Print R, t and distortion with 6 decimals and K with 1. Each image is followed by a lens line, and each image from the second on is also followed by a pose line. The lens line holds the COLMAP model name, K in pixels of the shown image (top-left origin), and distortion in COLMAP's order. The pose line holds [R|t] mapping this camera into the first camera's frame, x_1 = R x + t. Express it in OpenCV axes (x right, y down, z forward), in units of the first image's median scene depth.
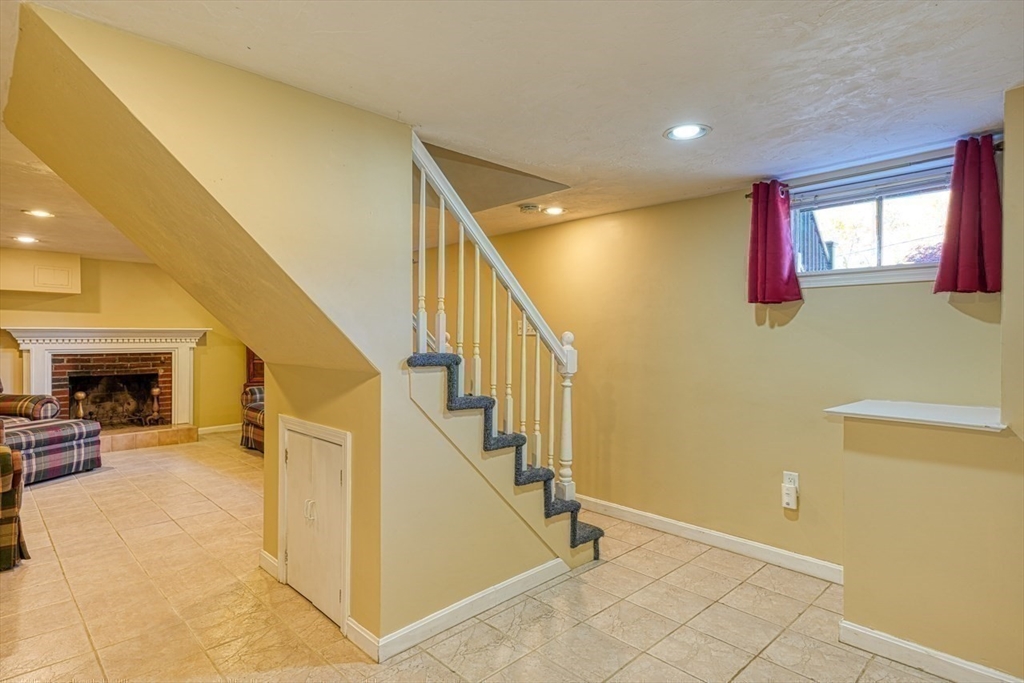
lens RADIAL K [[562.9, 0, 511.3], [0, 562.9, 338.7], [0, 0, 1]] dist [0.037416, 0.000155]
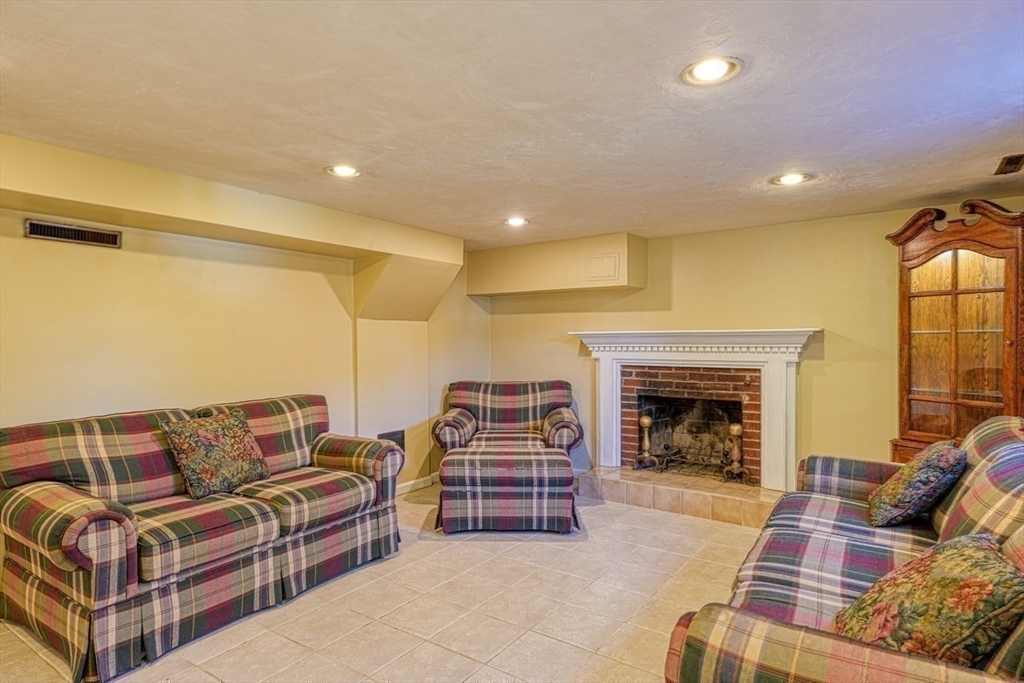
lens RADIAL K [[562.9, 0, 512.1], [0, 562.9, 351.7], [0, 0, 1]] dist [0.037416, 0.000155]
pose [[0.183559, 0.015168, -0.982892, -0.054756], [-0.002868, 0.999885, 0.014895, -0.002573], [0.983004, 0.000085, 0.183582, 0.672127]]
